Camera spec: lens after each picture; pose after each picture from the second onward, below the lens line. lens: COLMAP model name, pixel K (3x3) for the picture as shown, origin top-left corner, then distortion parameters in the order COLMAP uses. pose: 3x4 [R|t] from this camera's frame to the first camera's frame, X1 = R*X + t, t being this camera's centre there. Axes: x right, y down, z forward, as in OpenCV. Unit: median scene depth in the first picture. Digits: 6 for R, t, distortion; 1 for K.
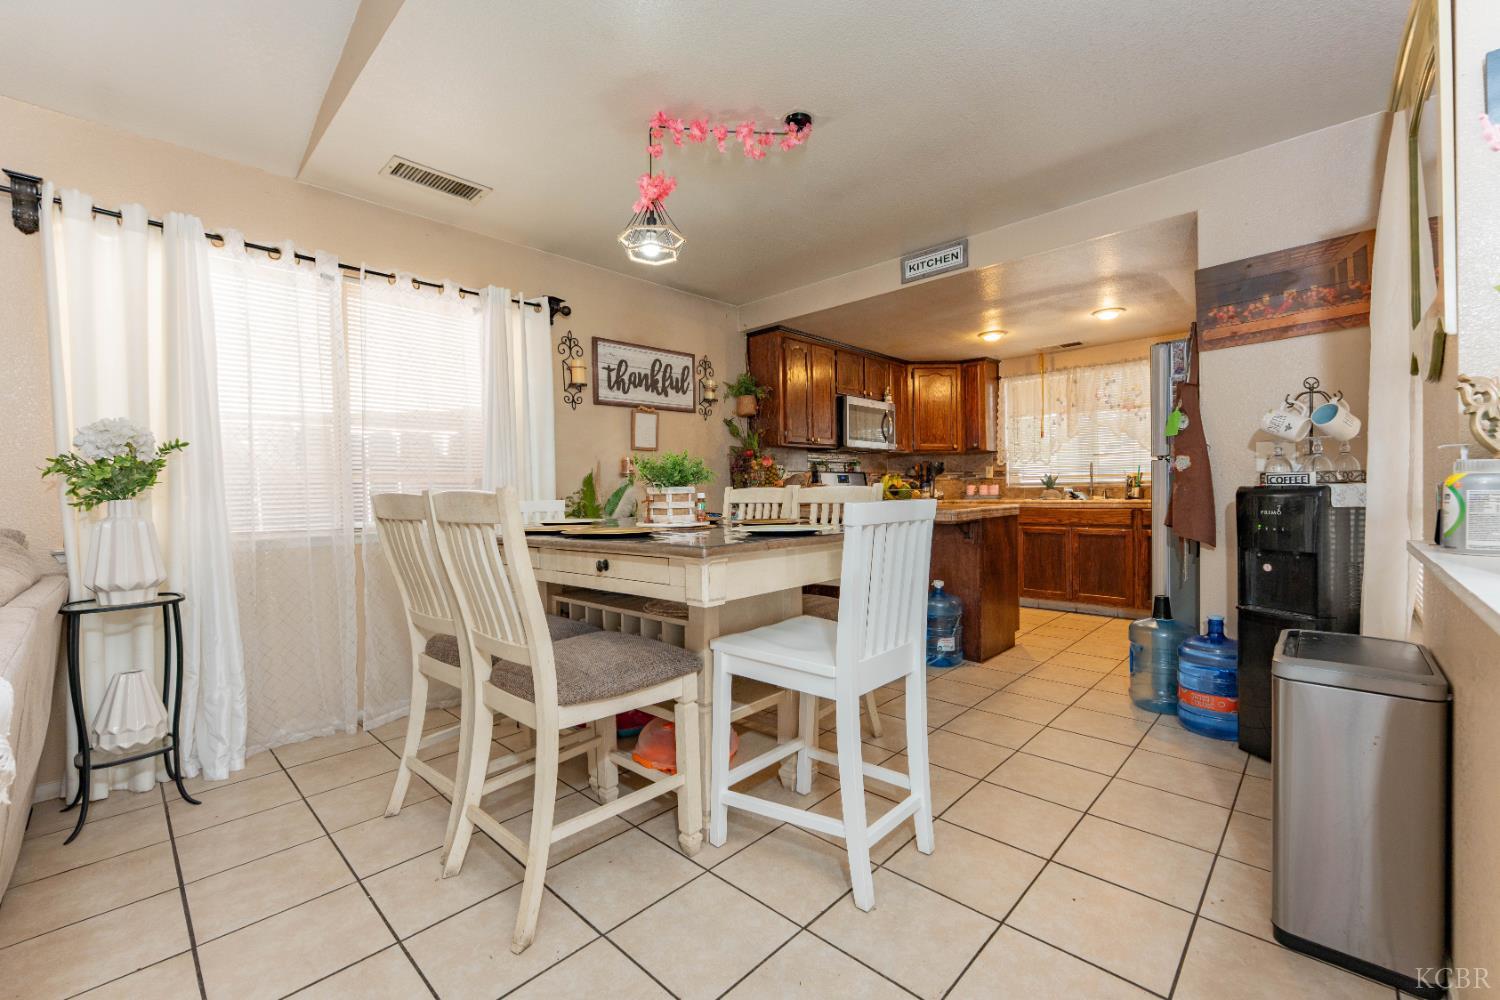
lens RADIAL K [[615.4, 0, 742.7], [0, 615.4, 499.3], [0, 0, 1]] dist [0.001044, 0.000171]
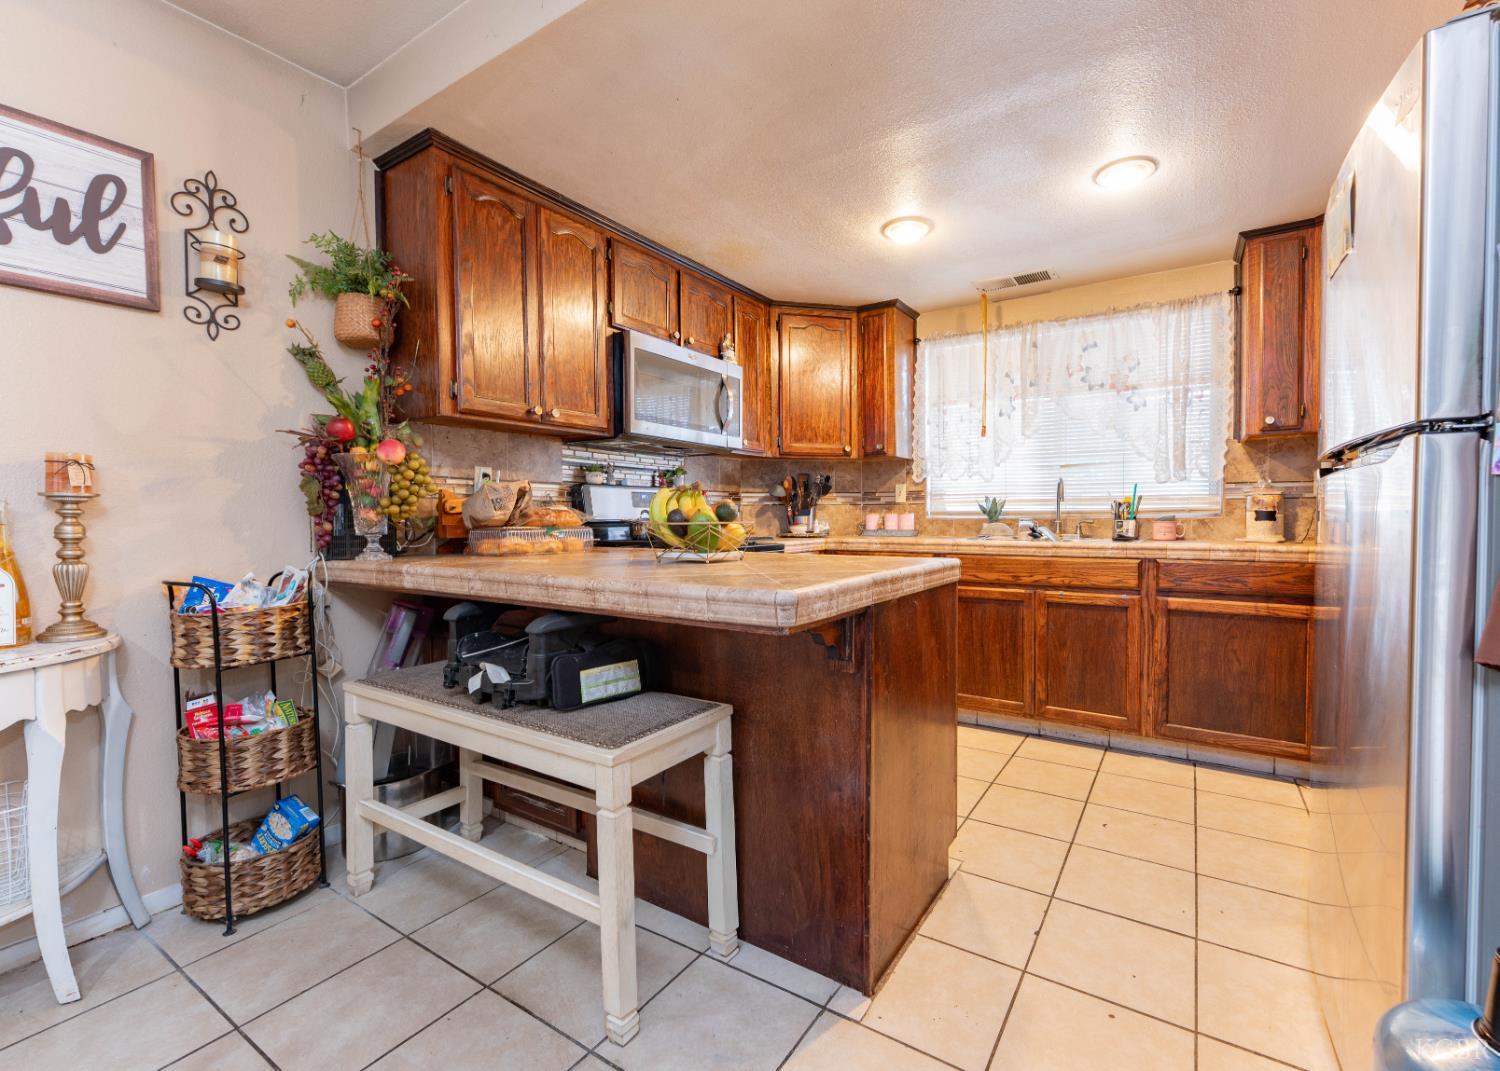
lens RADIAL K [[646.3, 0, 786.1], [0, 646.3, 537.1], [0, 0, 1]] dist [0.010641, -0.001314]
pose [[0.979819, 0.003487, 0.199856, 0.255157], [-0.006833, 0.999848, 0.016058, -0.014918], [-0.199769, -0.017100, 0.979694, 0.622102]]
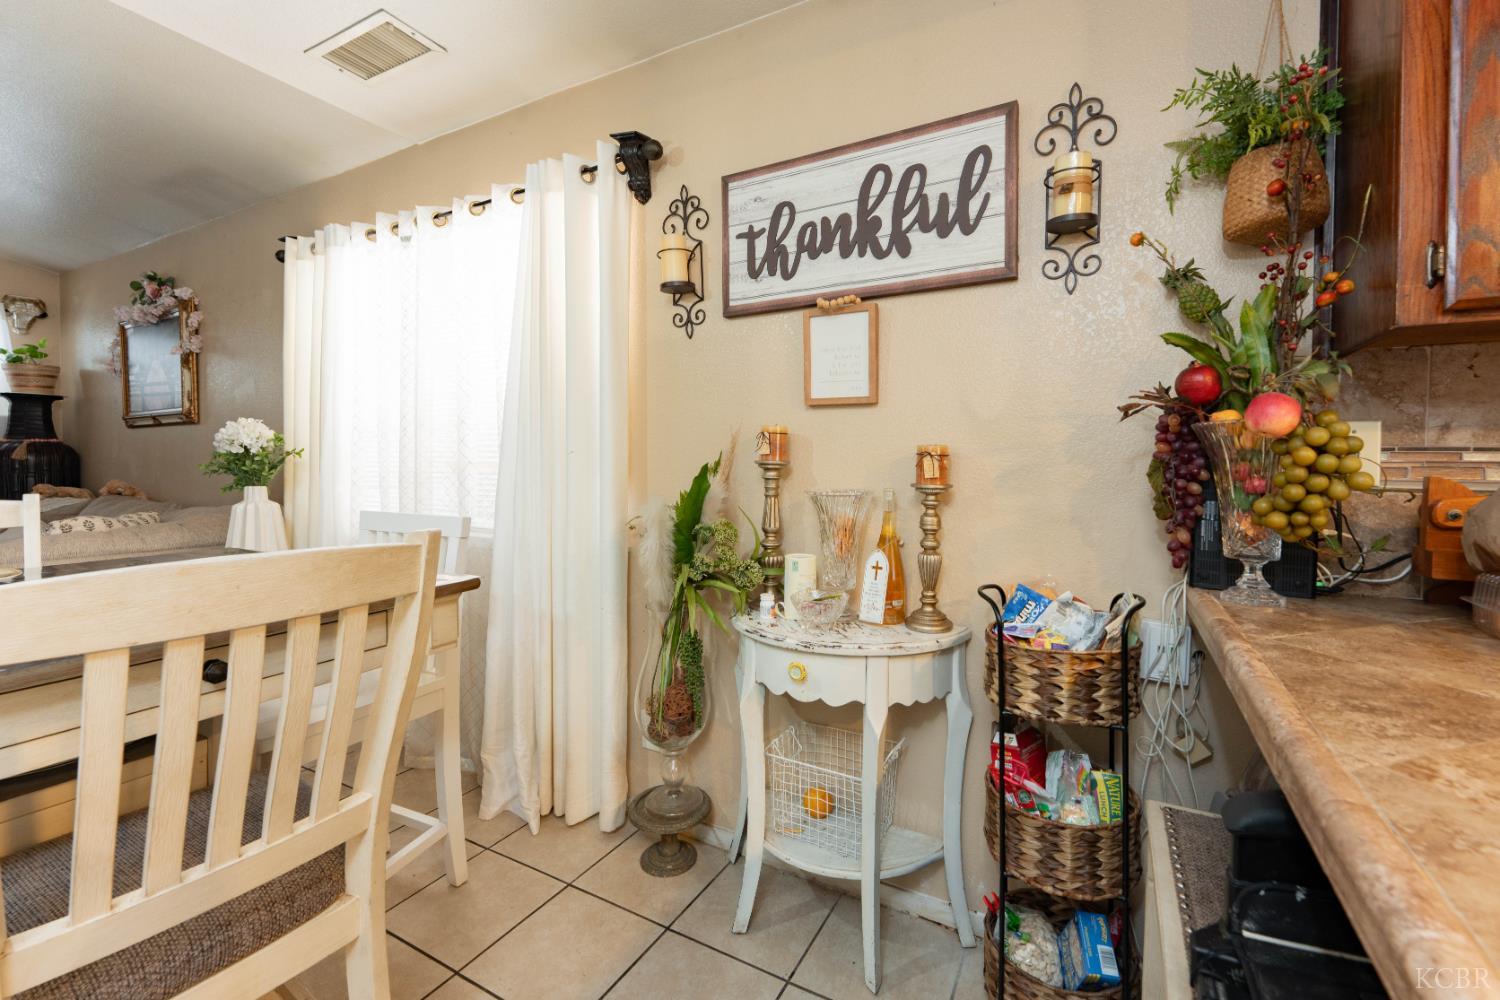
lens RADIAL K [[644.7, 0, 772.2], [0, 644.7, 468.3], [0, 0, 1]] dist [-0.001849, -0.000700]
pose [[0.273842, 0.036296, -0.961090, 0.261542], [-0.019613, 0.999291, 0.032151, -0.055275], [0.961575, 0.010046, 0.274360, 0.912719]]
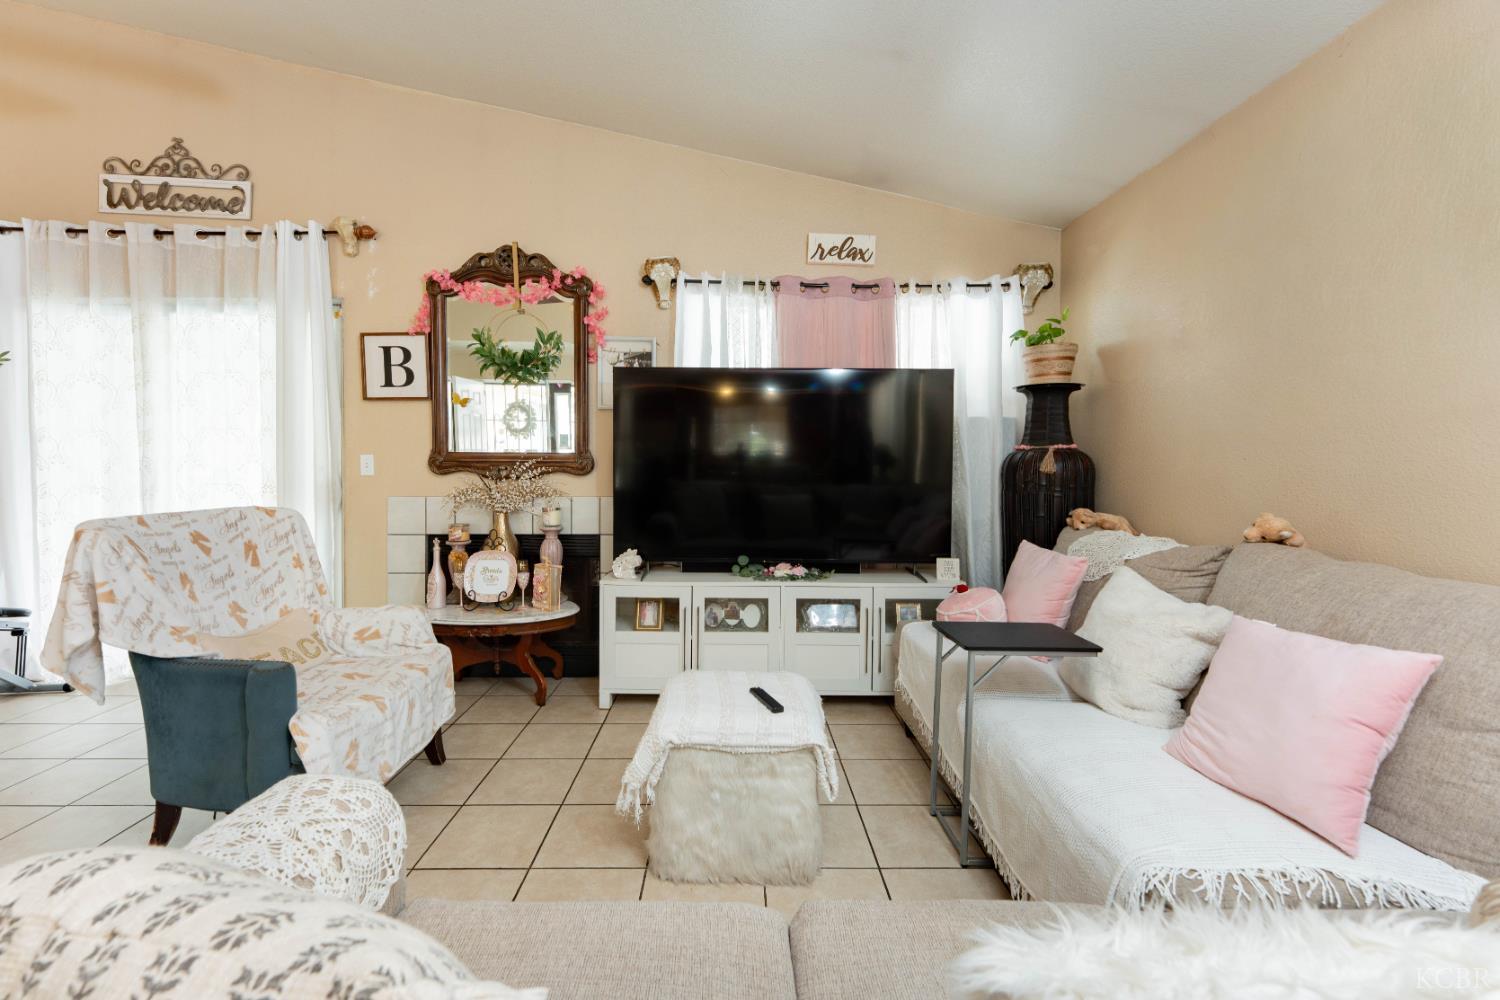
lens RADIAL K [[615.4, 0, 754.1], [0, 615.4, 478.6], [0, 0, 1]] dist [0.001044, 0.000171]
pose [[-0.714770, 0.032260, -0.698616, -0.340682], [0.004561, 0.999129, 0.041471, -0.034642], [0.699345, 0.026456, -0.714294, 0.272411]]
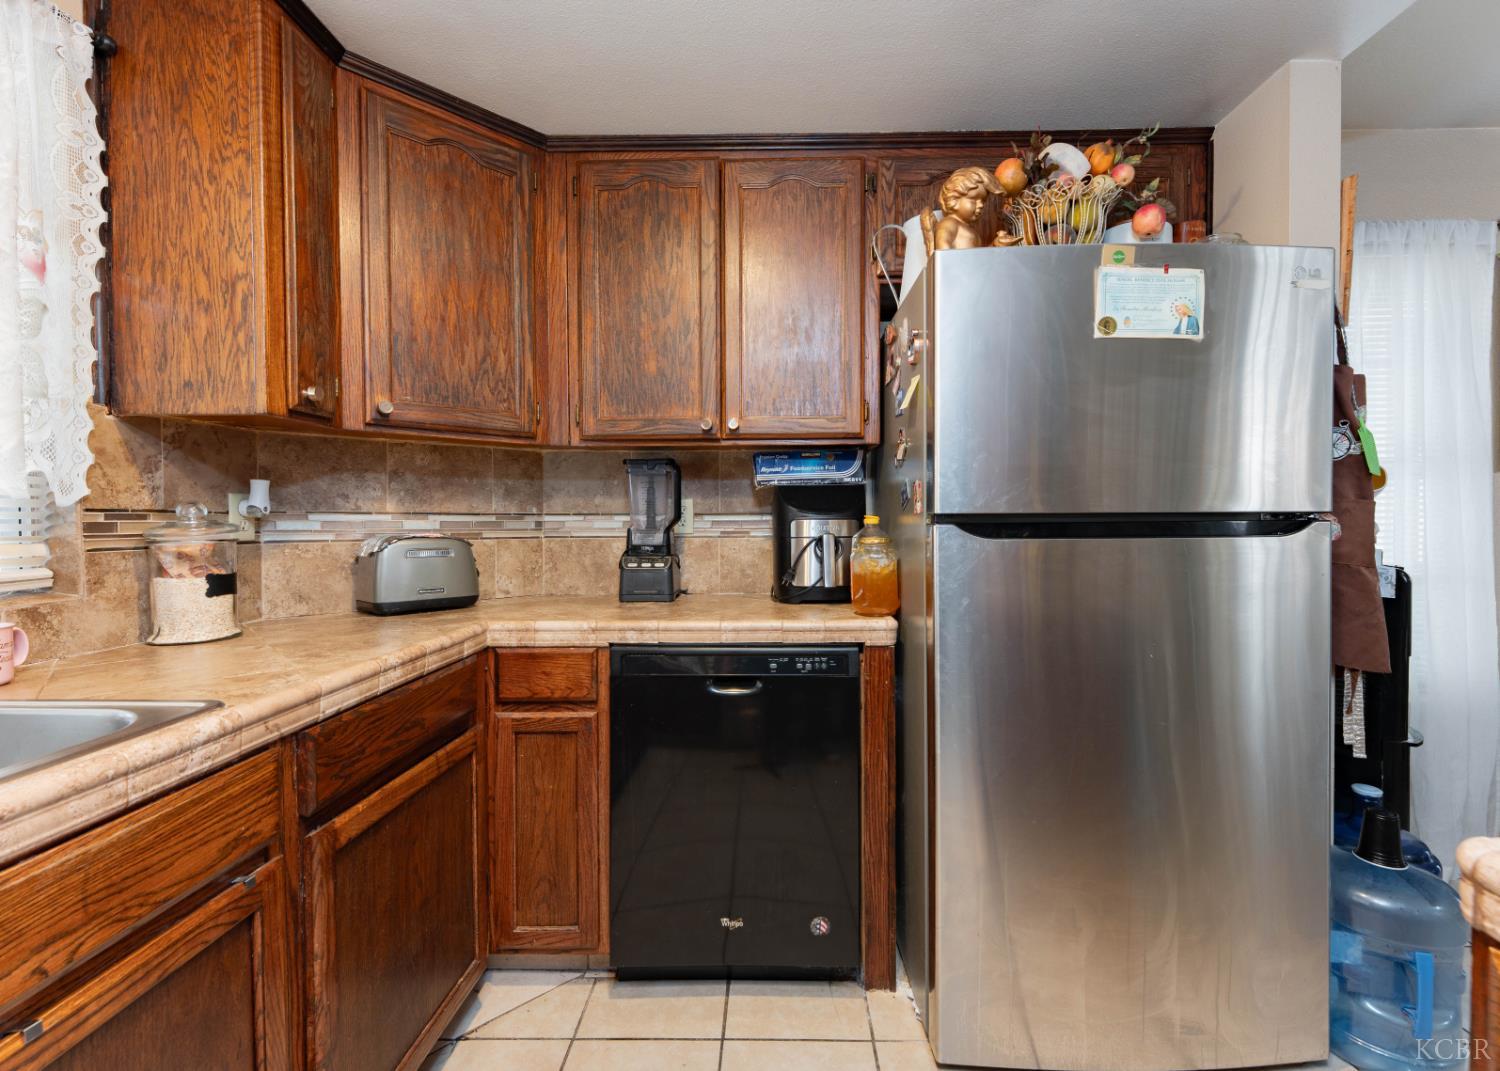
lens RADIAL K [[646.3, 0, 752.4], [0, 646.3, 527.2], [0, 0, 1]] dist [0.010641, -0.001314]
pose [[-0.678934, 0.004726, 0.734185, 0.497456], [0.023806, 0.999595, 0.015580, -0.063157], [-0.733814, 0.028056, -0.678771, 1.302771]]
